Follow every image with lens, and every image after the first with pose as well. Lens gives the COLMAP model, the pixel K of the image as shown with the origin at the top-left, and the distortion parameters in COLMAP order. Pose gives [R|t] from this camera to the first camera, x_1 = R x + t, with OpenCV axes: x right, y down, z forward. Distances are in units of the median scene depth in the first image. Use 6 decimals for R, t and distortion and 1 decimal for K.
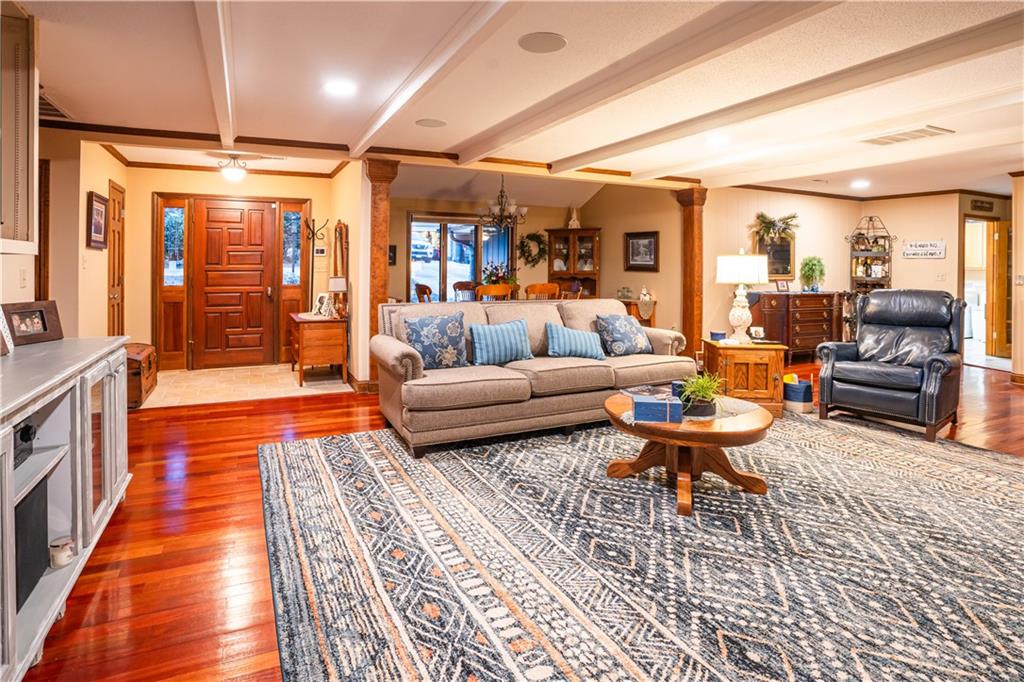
lens RADIAL K [[508.1, 0, 513.2], [0, 508.1, 319.7], [0, 0, 1]] dist [-0.075601, 0.035701]
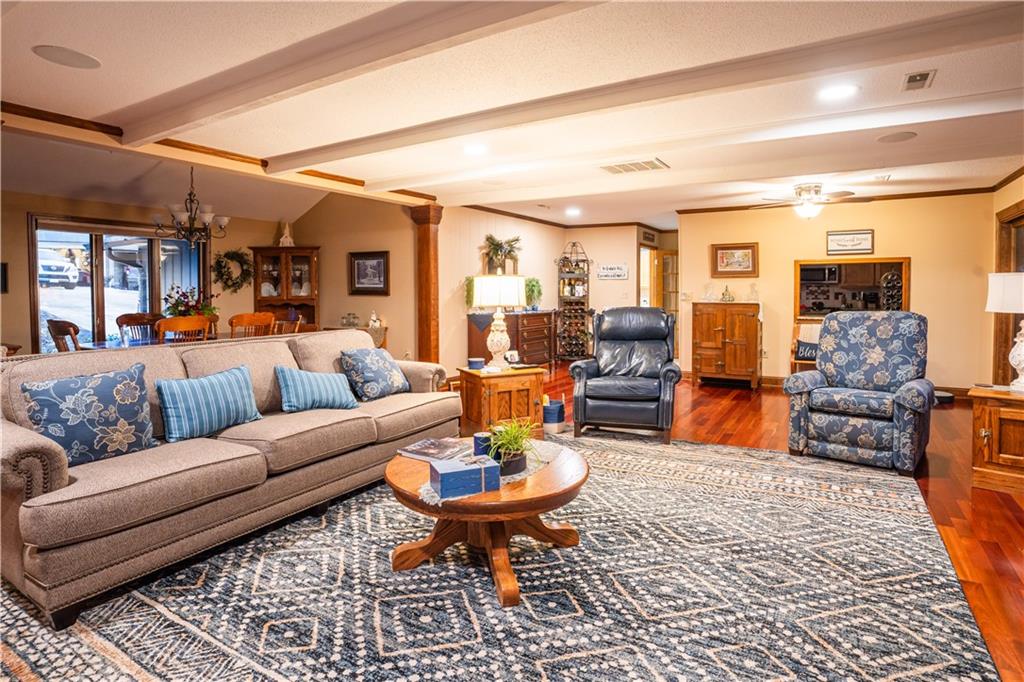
lens RADIAL K [[508.1, 0, 513.2], [0, 508.1, 319.7], [0, 0, 1]] dist [-0.075601, 0.035701]
pose [[0.841608, -0.041141, 0.538520, -0.035062], [0.065896, 0.997467, -0.026780, -0.021412], [-0.536054, 0.058024, 0.842187, 0.201795]]
